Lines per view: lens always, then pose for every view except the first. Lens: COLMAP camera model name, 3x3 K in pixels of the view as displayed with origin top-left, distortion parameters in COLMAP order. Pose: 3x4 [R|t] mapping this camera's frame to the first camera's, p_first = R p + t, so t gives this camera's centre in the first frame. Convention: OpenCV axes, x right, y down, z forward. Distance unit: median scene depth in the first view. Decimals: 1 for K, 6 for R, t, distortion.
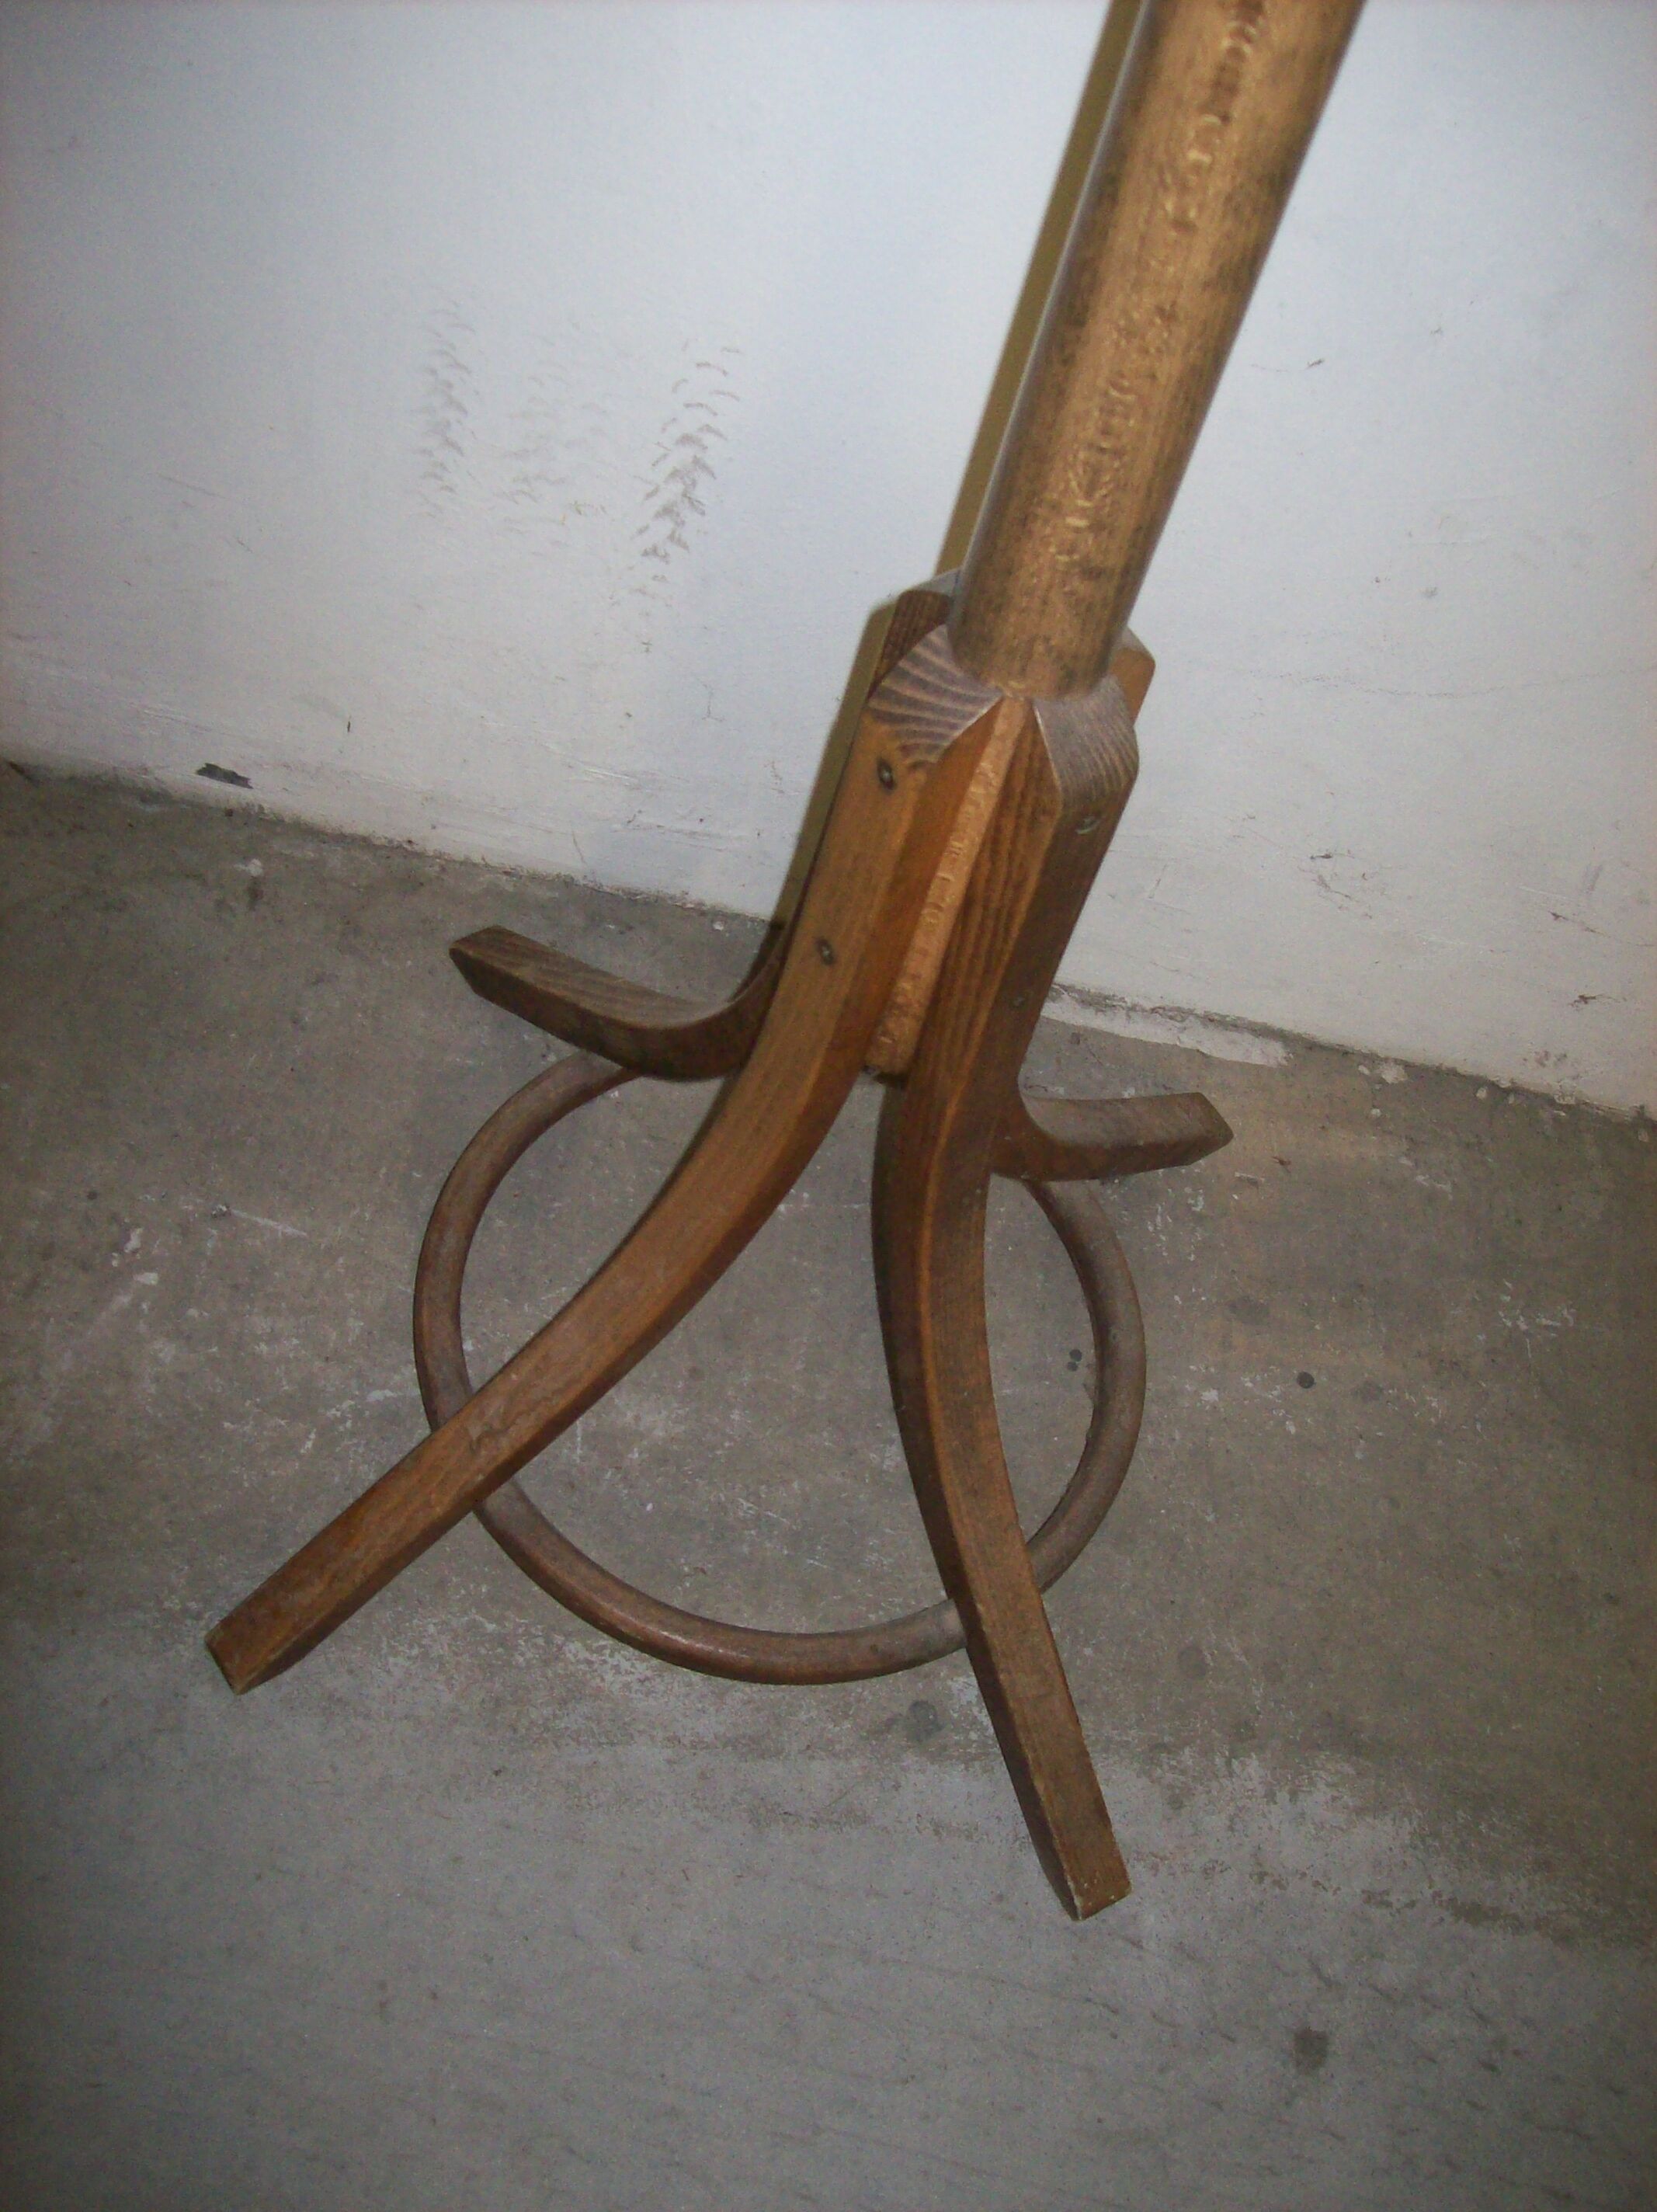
lens RADIAL K [[2322.7, 0, 828.5], [0, 2322.7, 1106.0], [0, 0, 1]] dist [-0.169777, 0.178213]
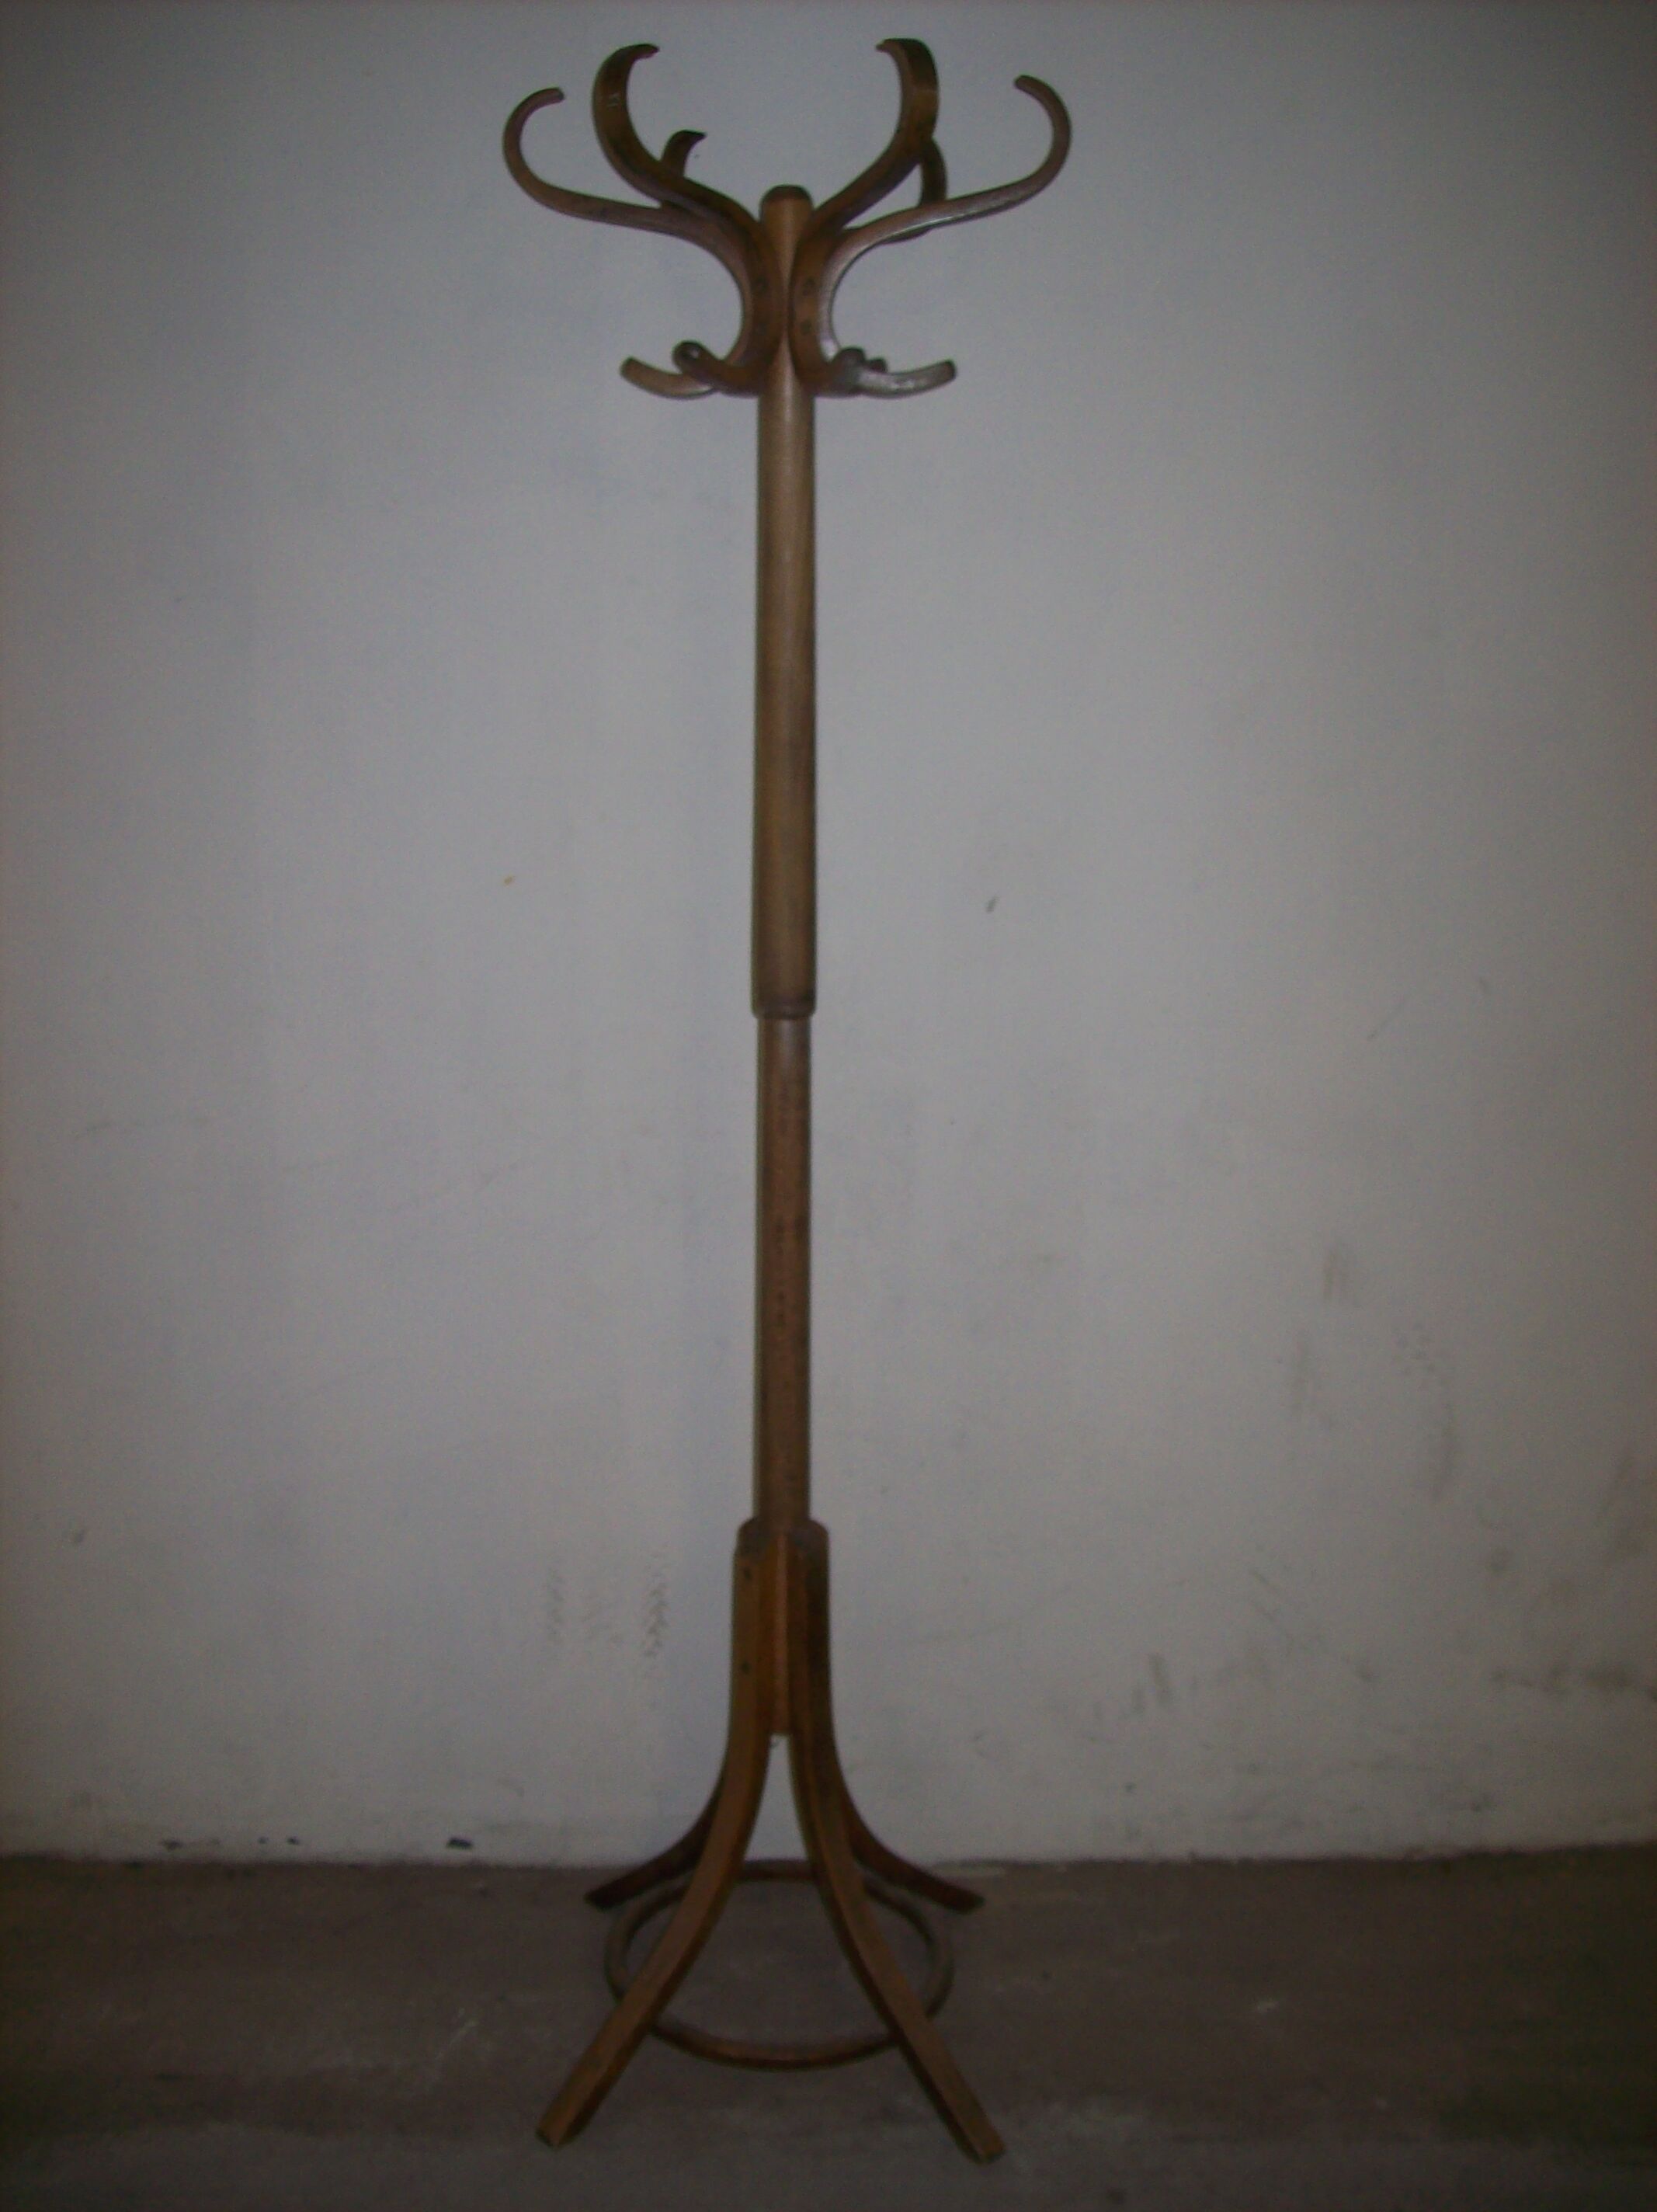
lens RADIAL K [[2322.7, 0, 828.5], [0, 2322.7, 1106.0], [0, 0, 1]] dist [-0.169777, 0.178213]
pose [[0.971038, -0.193480, 0.140182, -0.104865], [0.235848, 0.682332, -0.691953, 0.919280], [0.038228, 0.704974, 0.708202, -0.924691]]
